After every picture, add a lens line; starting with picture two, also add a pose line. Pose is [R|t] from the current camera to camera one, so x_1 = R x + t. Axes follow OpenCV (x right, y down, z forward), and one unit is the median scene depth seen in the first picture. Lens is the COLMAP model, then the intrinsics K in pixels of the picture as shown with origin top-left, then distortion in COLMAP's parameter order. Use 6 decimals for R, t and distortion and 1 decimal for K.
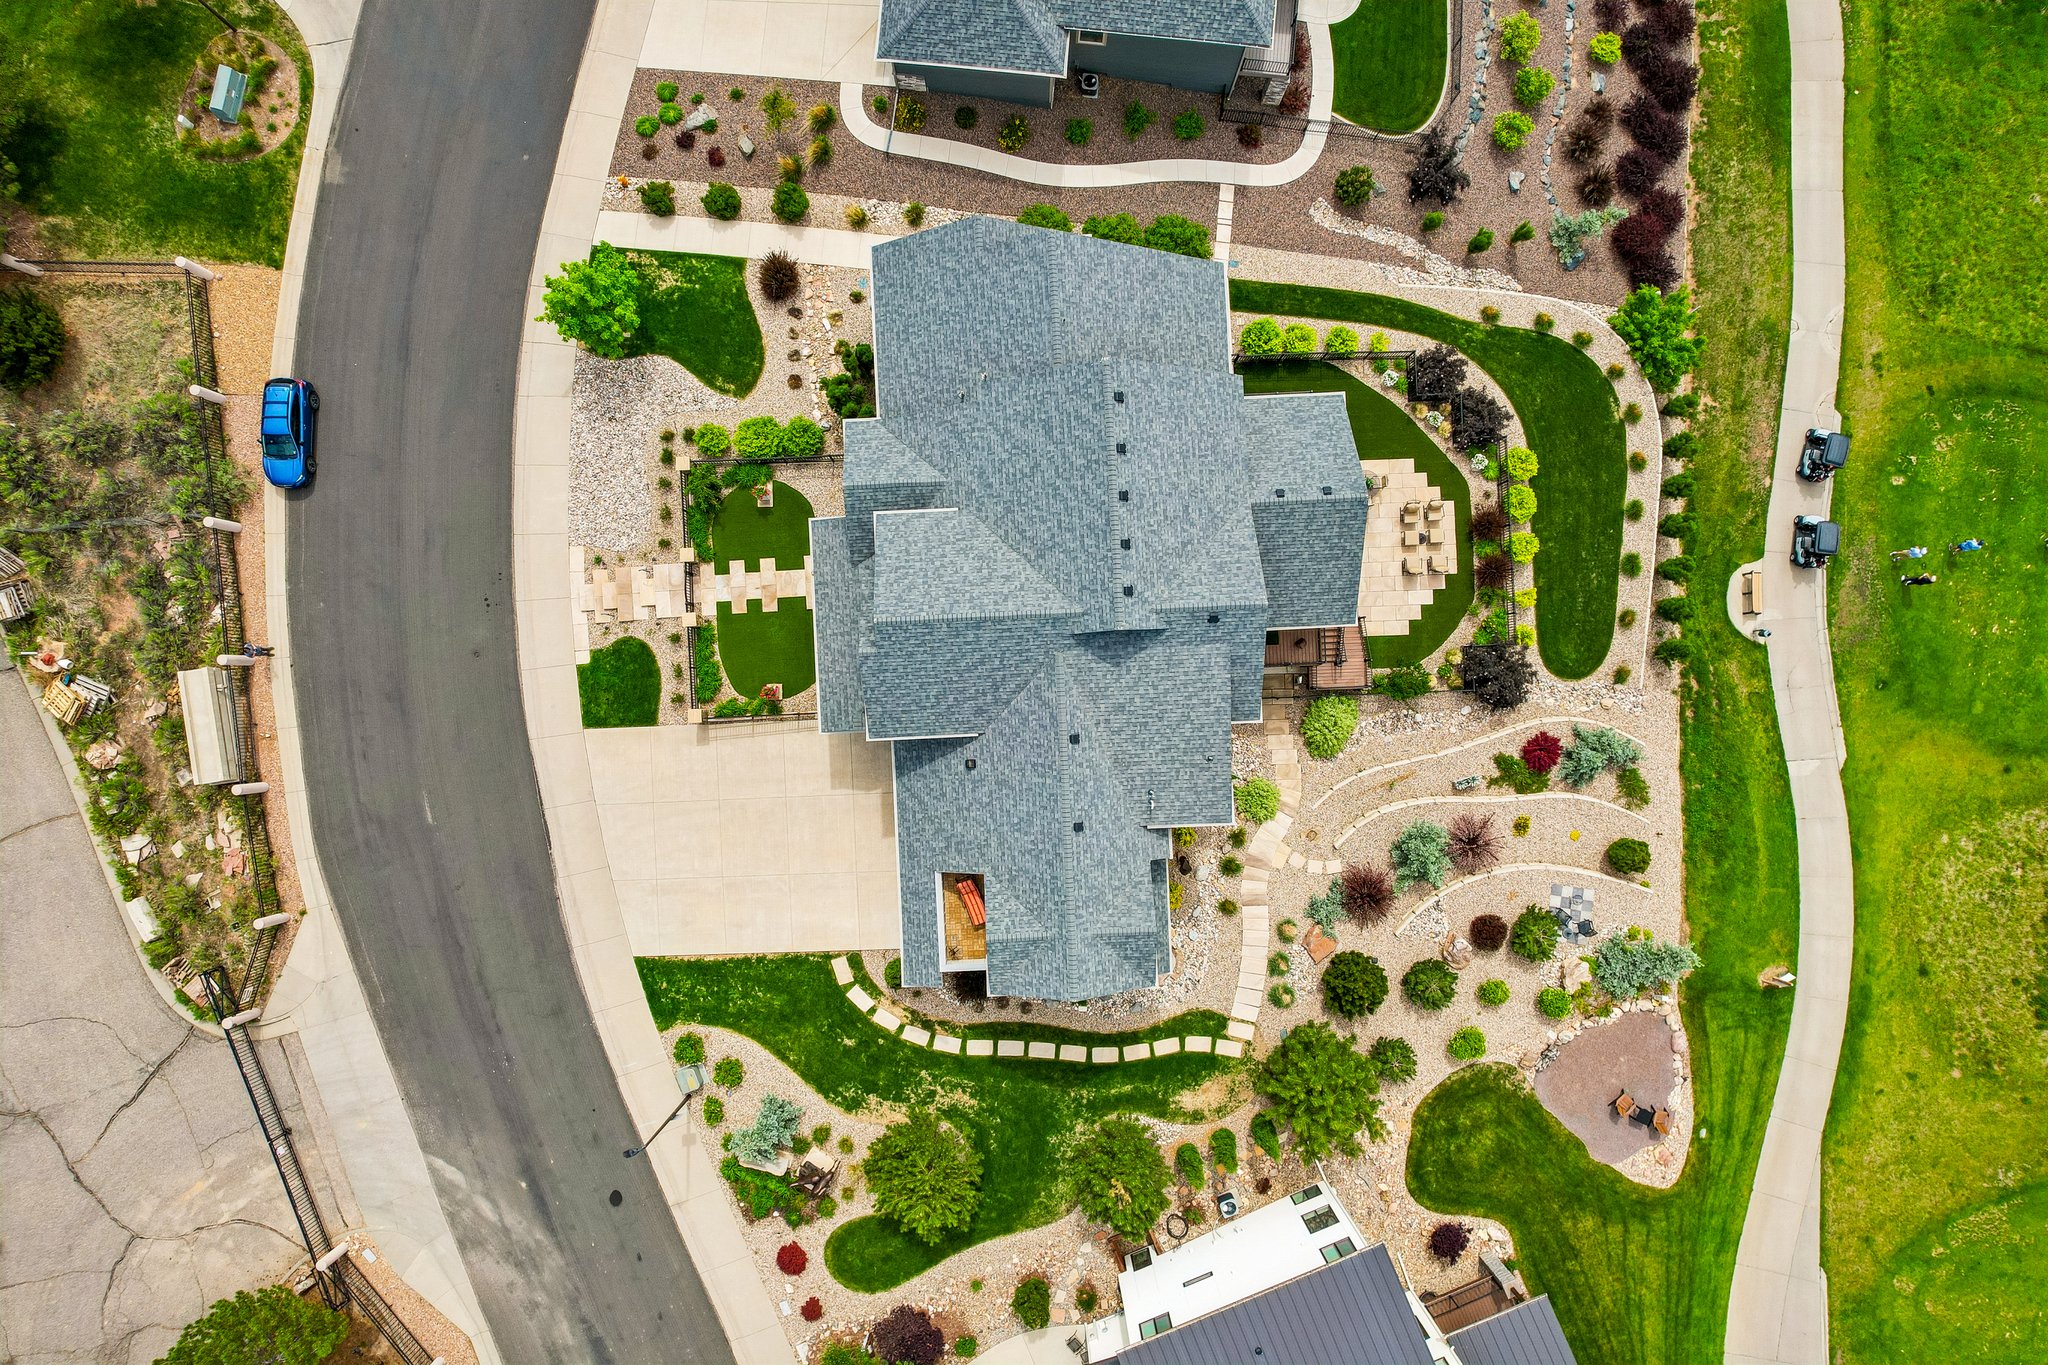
lens RADIAL K [[1308.9, 0, 1025.3], [0, 1308.9, 691.1], [0, 0, 1]] dist [-0.071035, 0.057145]
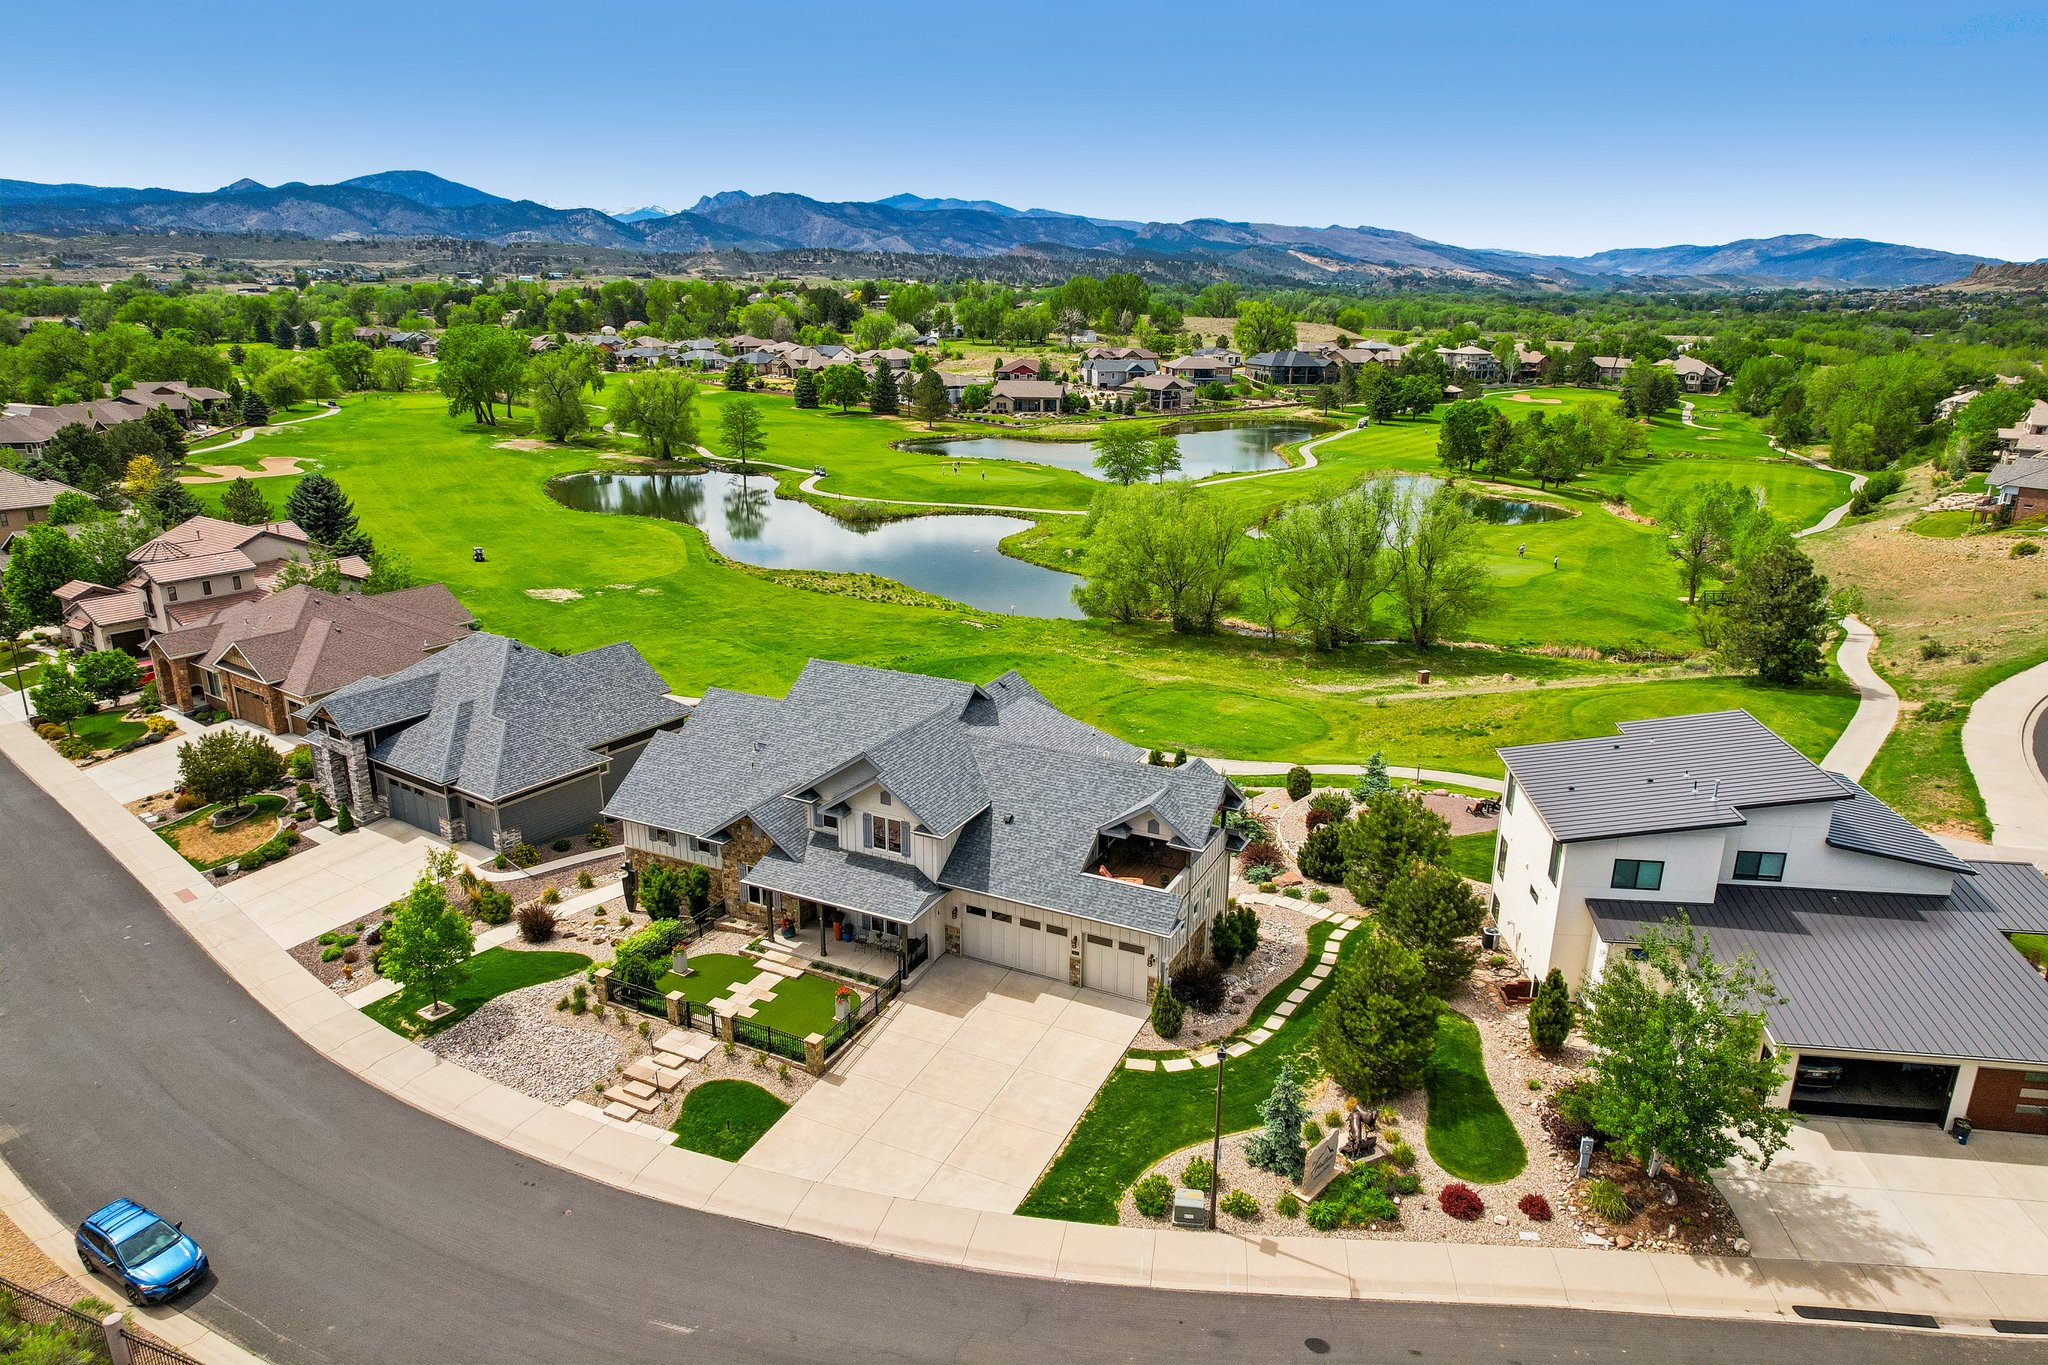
lens RADIAL K [[1308.9, 0, 1025.6], [0, 1308.9, 688.5], [0, 0, 1]] dist [-0.071035, 0.057145]
pose [[0.485861, -0.257947, 0.835106, -0.846036], [0.873977, 0.154436, -0.460774, 0.509582], [-0.010115, 0.953736, 0.300475, 0.476614]]
